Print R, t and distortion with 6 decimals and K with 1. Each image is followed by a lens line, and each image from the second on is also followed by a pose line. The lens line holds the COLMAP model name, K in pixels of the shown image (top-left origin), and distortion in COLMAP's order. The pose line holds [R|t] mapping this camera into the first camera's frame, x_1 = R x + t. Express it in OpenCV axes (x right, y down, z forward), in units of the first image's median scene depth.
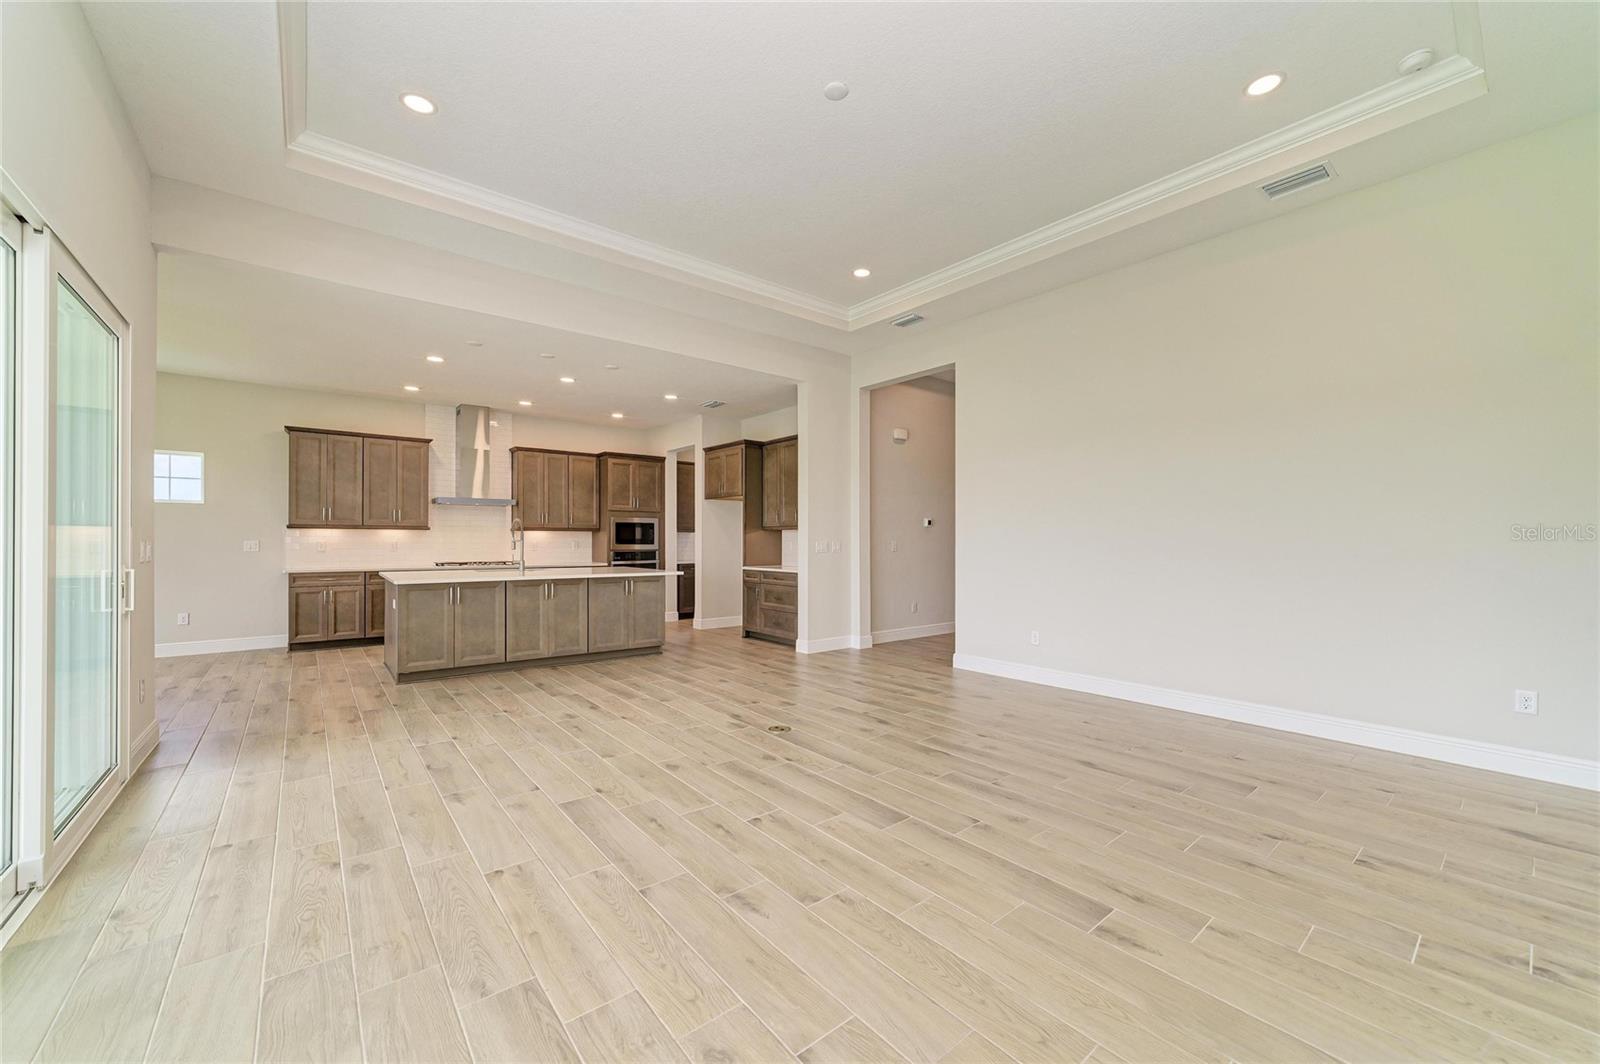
lens RADIAL K [[617.6, 0, 801.1], [0, 617.6, 540.8], [0, 0, 1]] dist [-0.015154, 0.005157]
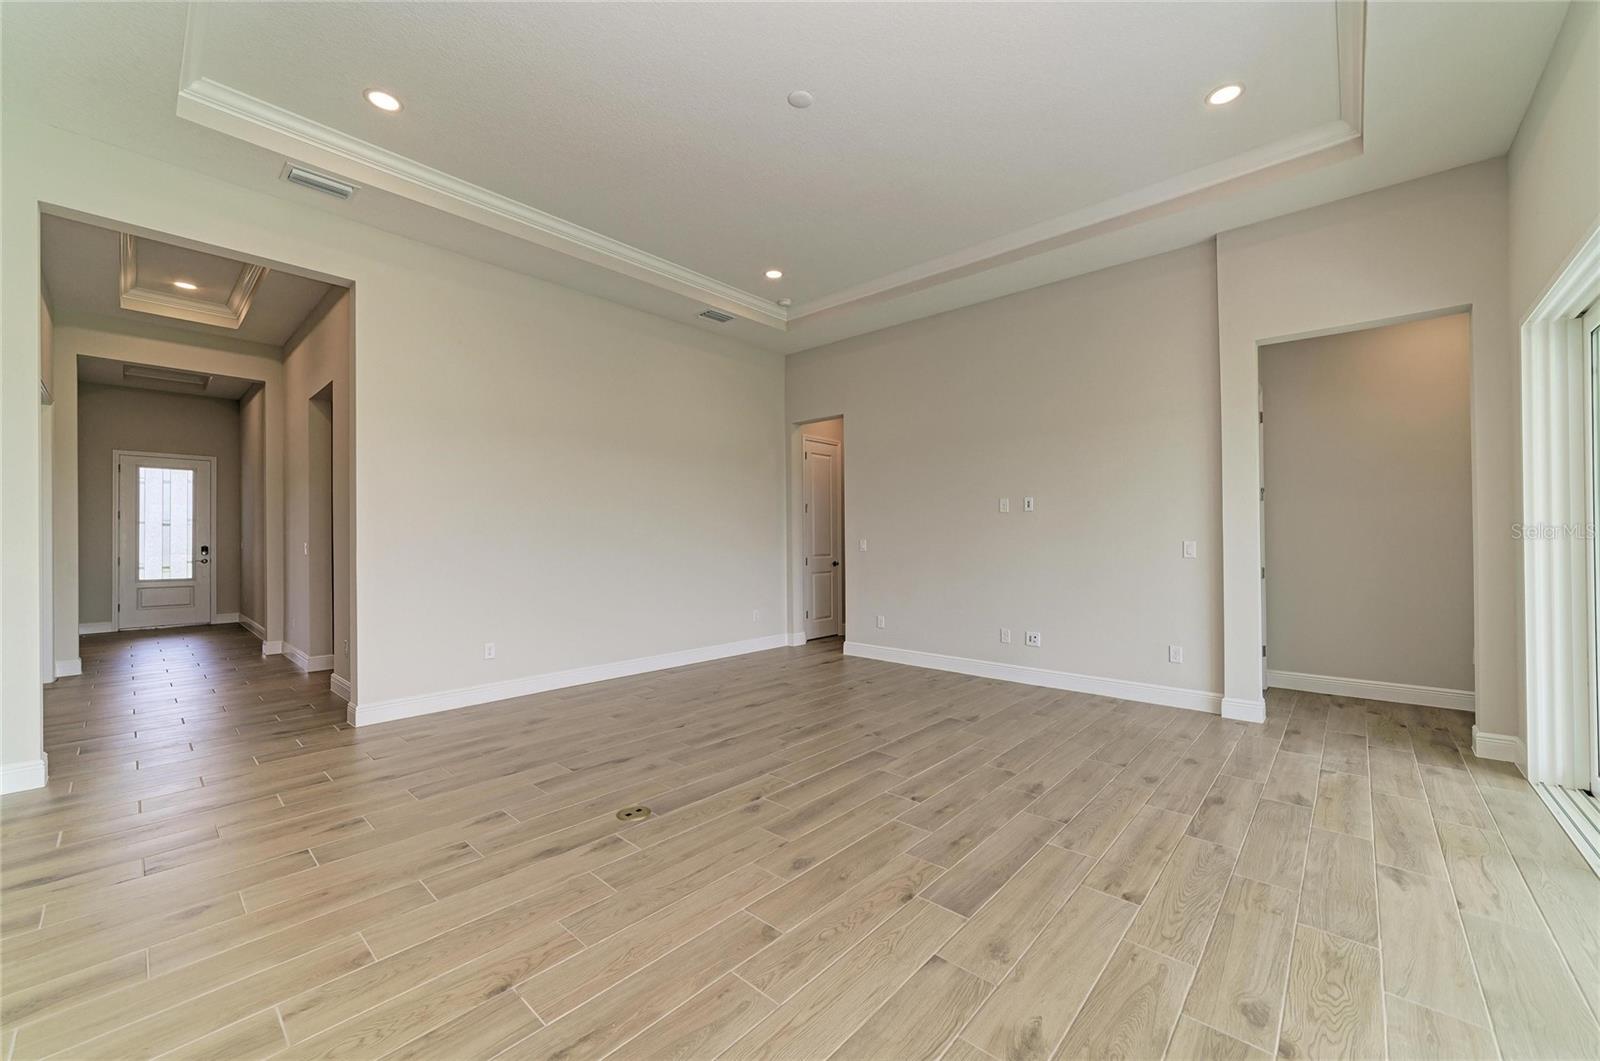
lens RADIAL K [[617.6, 0, 817.3], [0, 617.6, 535.7], [0, 0, 1]] dist [-0.015154, 0.005157]
pose [[-0.166135, 0.003369, 0.986097, -0.496051], [0.002651, 0.999992, -0.002970, -0.003018], [-0.986099, 0.002121, -0.166142, 0.600596]]
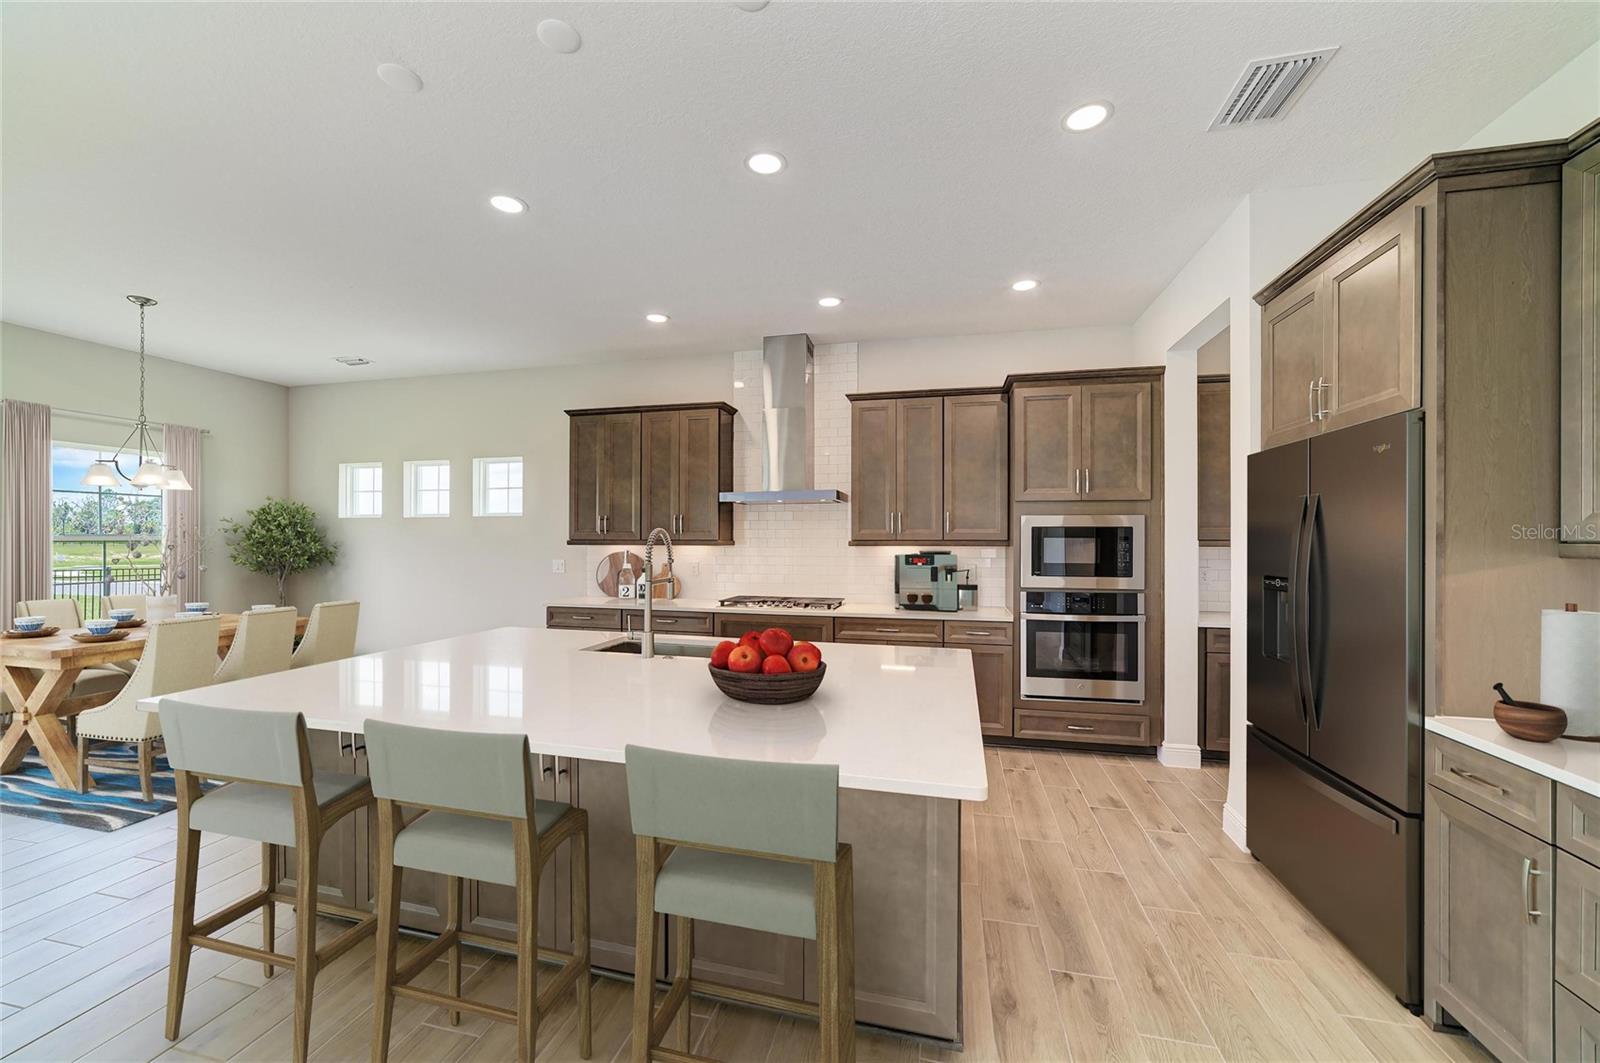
lens RADIAL K [[593.3, 0, 806.9], [0, 593.3, 549.3], [0, 0, 1]] dist [-0.013269, 0.002603]
pose [[0.612494, 0.013261, -0.790364, -0.082909], [-0.001545, 0.999877, 0.015579, -0.029694], [0.790474, -0.008321, 0.612439, 0.872259]]
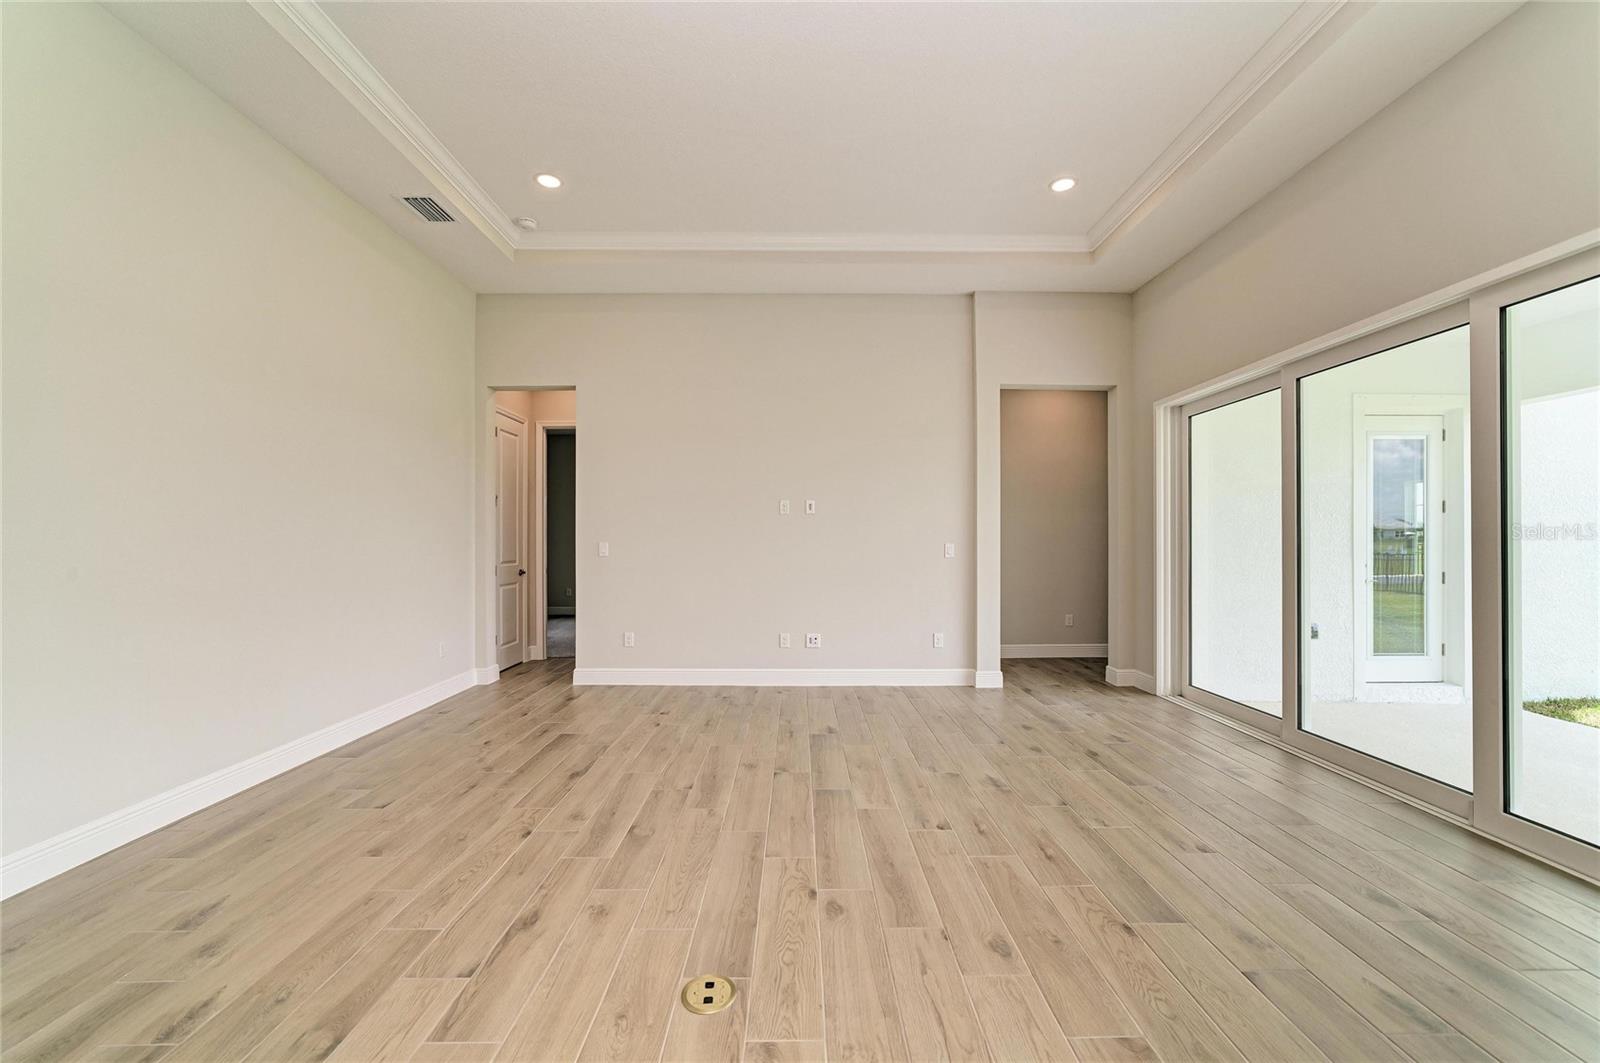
lens RADIAL K [[617.6, 0, 806.0], [0, 617.6, 535.0], [0, 0, 1]] dist [-0.015154, 0.005157]
pose [[-0.782860, 0.002756, 0.622191, -0.230216], [-0.000868, 0.999984, -0.005522, -0.004176], [-0.622197, -0.004864, -0.782846, 0.849813]]
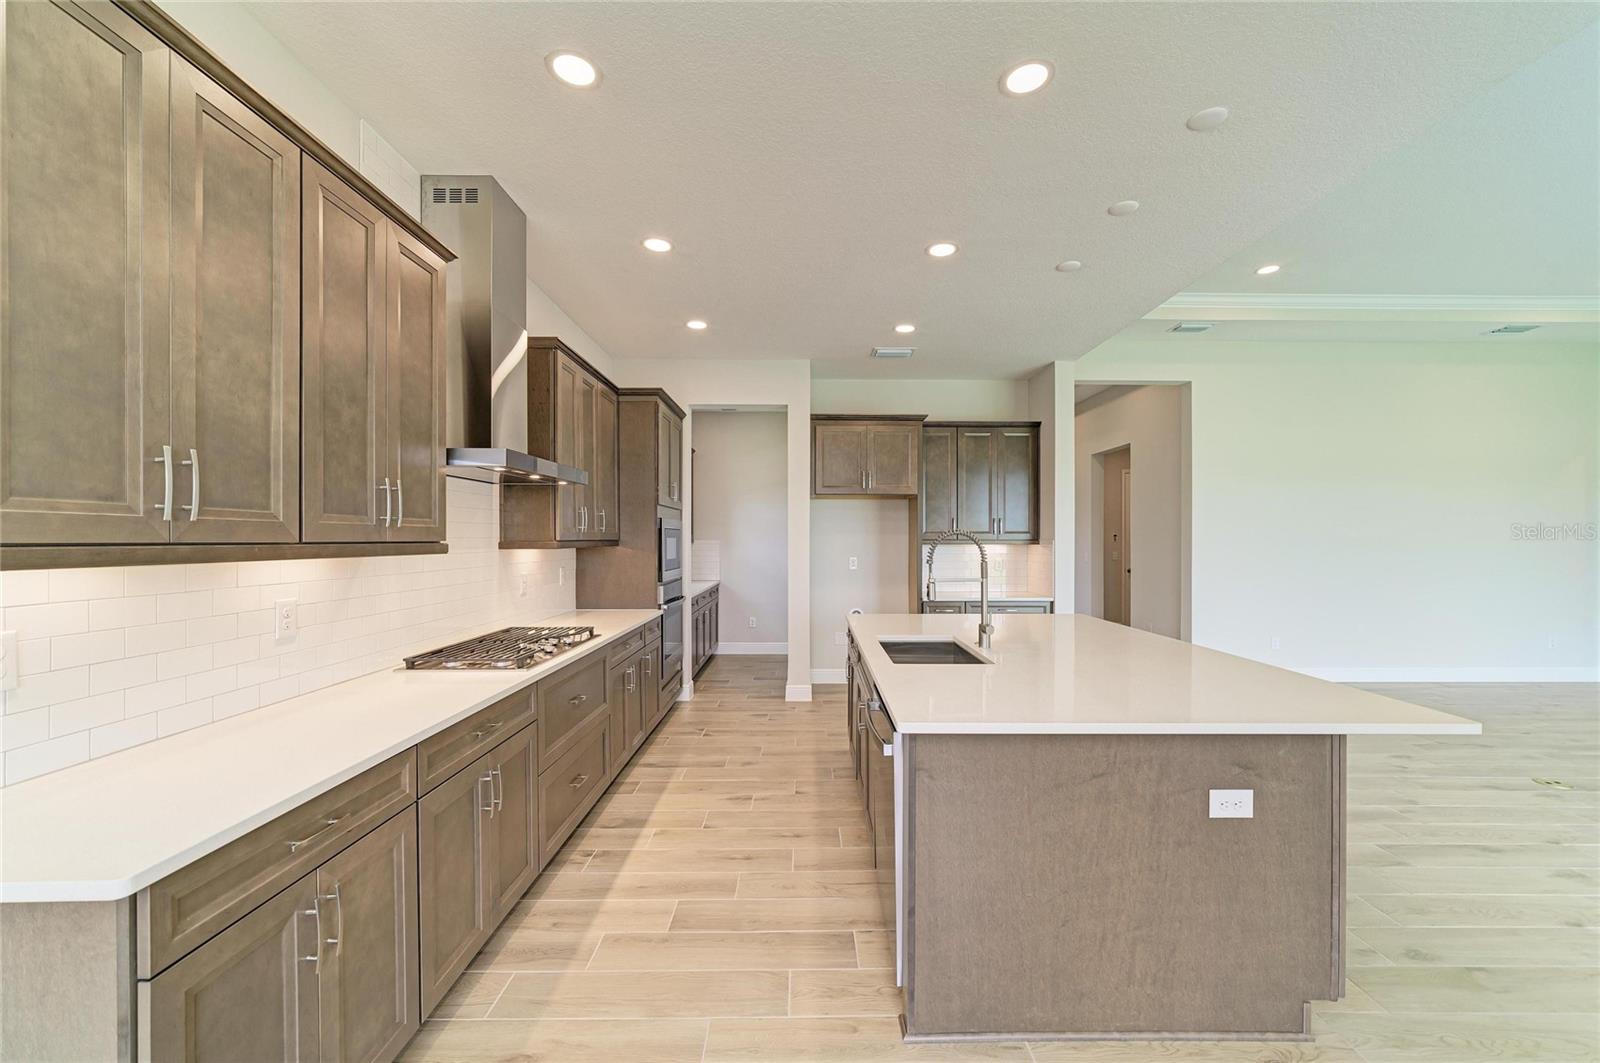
lens RADIAL K [[617.6, 0, 801.7], [0, 617.6, 543.0], [0, 0, 1]] dist [-0.015154, 0.005157]
pose [[0.628367, -0.007179, 0.777884, -0.914608], [0.001595, 0.999967, 0.007940, -0.031244], [-0.777915, -0.003749, 0.628358, 0.848780]]
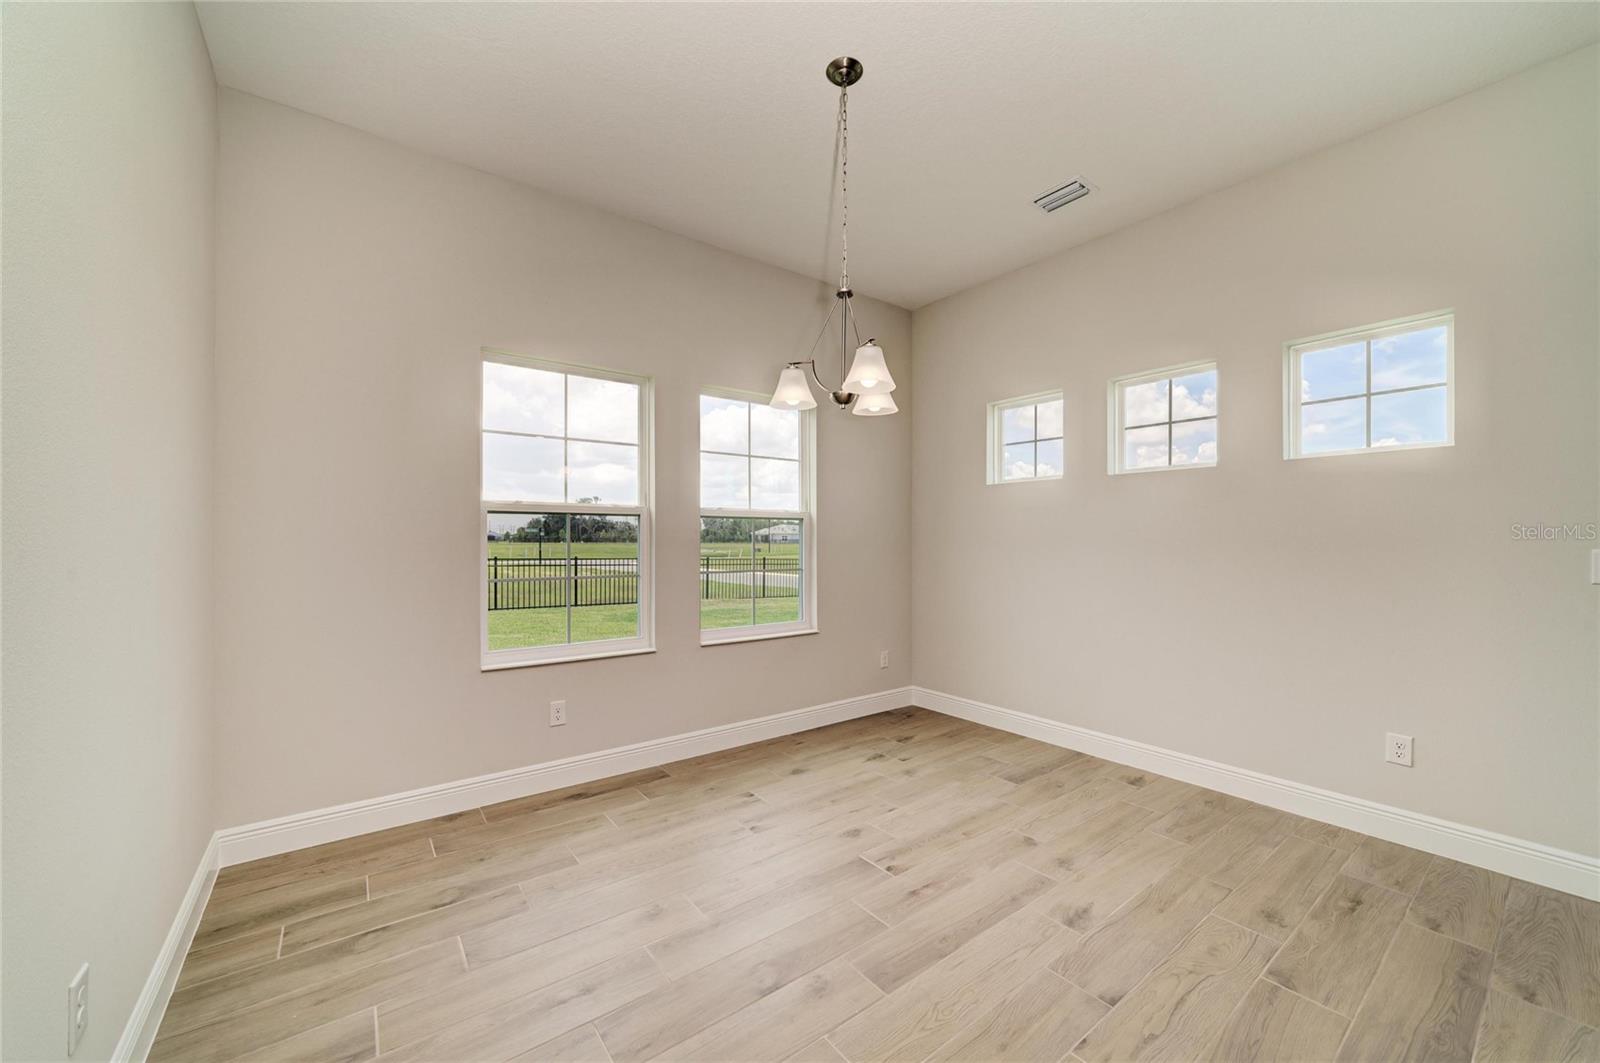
lens RADIAL K [[617.6, 0, 817.1], [0, 617.6, 539.7], [0, 0, 1]] dist [-0.015154, 0.005157]
pose [[-0.014014, -0.000440, -0.999902, -0.656872], [-0.002550, 0.999997, -0.000404, -0.003849], [0.999899, 0.002544, -0.014015, 0.675831]]
